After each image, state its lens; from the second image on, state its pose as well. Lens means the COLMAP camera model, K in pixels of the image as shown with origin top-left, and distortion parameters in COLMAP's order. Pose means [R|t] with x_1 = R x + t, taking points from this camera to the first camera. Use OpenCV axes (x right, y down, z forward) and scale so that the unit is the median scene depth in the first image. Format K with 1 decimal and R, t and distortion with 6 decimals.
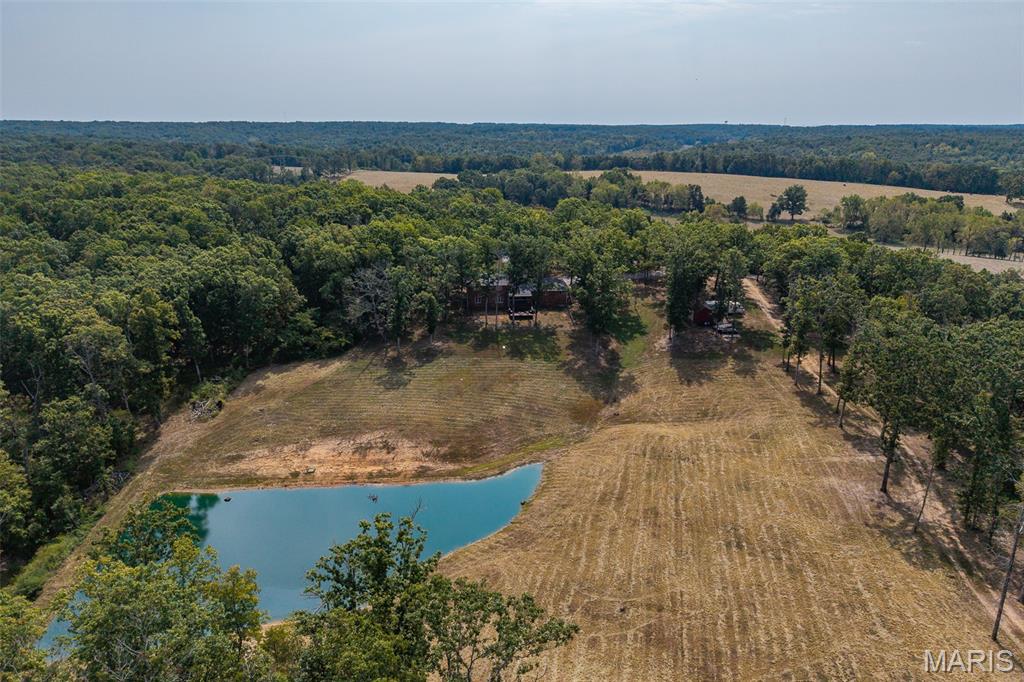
lens RADIAL K [[695.8, 0, 512.0], [0, 695.8, 341.0], [0, 0, 1]] dist [0.020275, -0.019567]
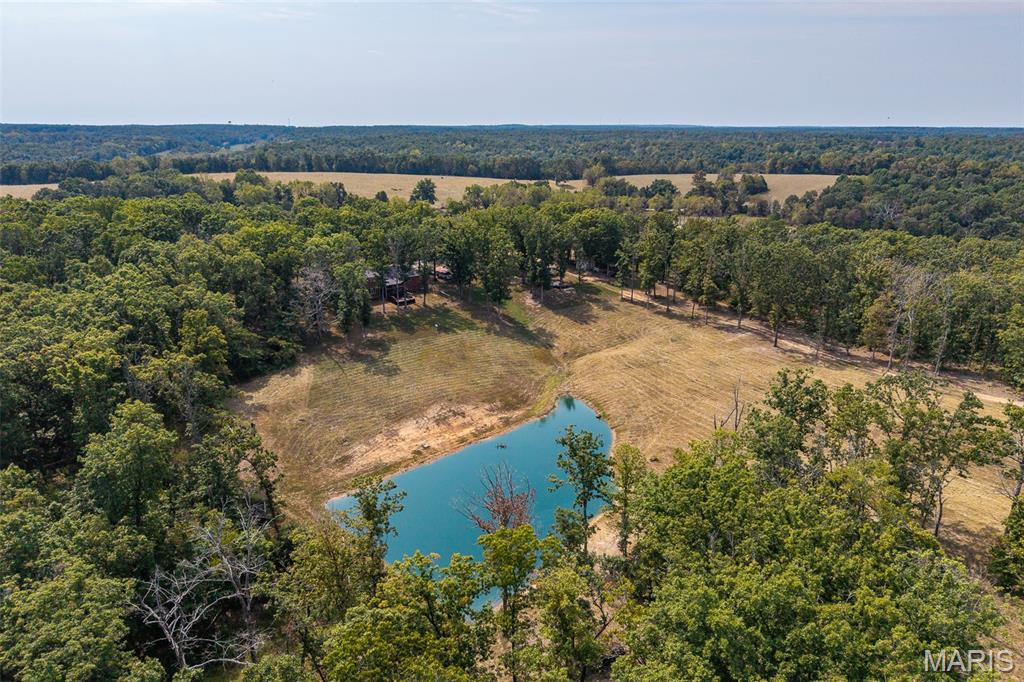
lens RADIAL K [[690.6, 0, 512.0], [0, 690.6, 341.0], [0, 0, 1]] dist [0.060512, -0.084771]
pose [[0.774420, -0.187062, 0.604385, -0.532106], [0.186442, 0.980344, 0.064530, -0.013869], [-0.604577, 0.062710, 0.794074, 0.028732]]
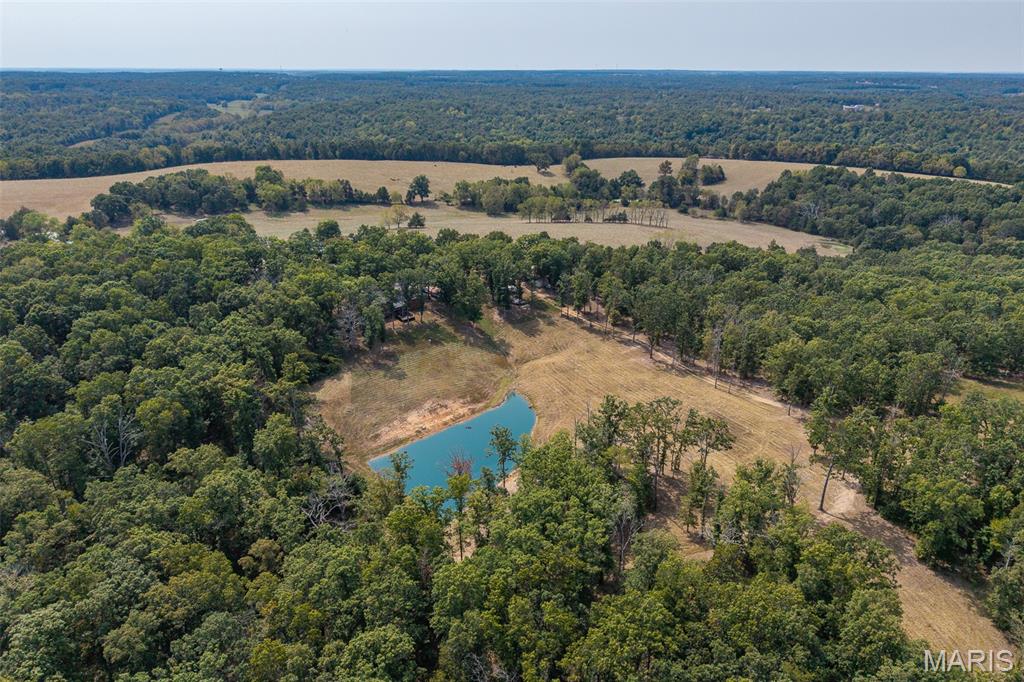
lens RADIAL K [[702.2, 0, 512.0], [0, 702.2, 341.0], [0, 0, 1]] dist [0.106051, -0.171925]
pose [[0.773066, -0.233508, 0.589783, -0.760447], [0.185706, 0.972355, 0.141561, -0.170609], [-0.606534, 0.000090, 0.795058, -0.415723]]
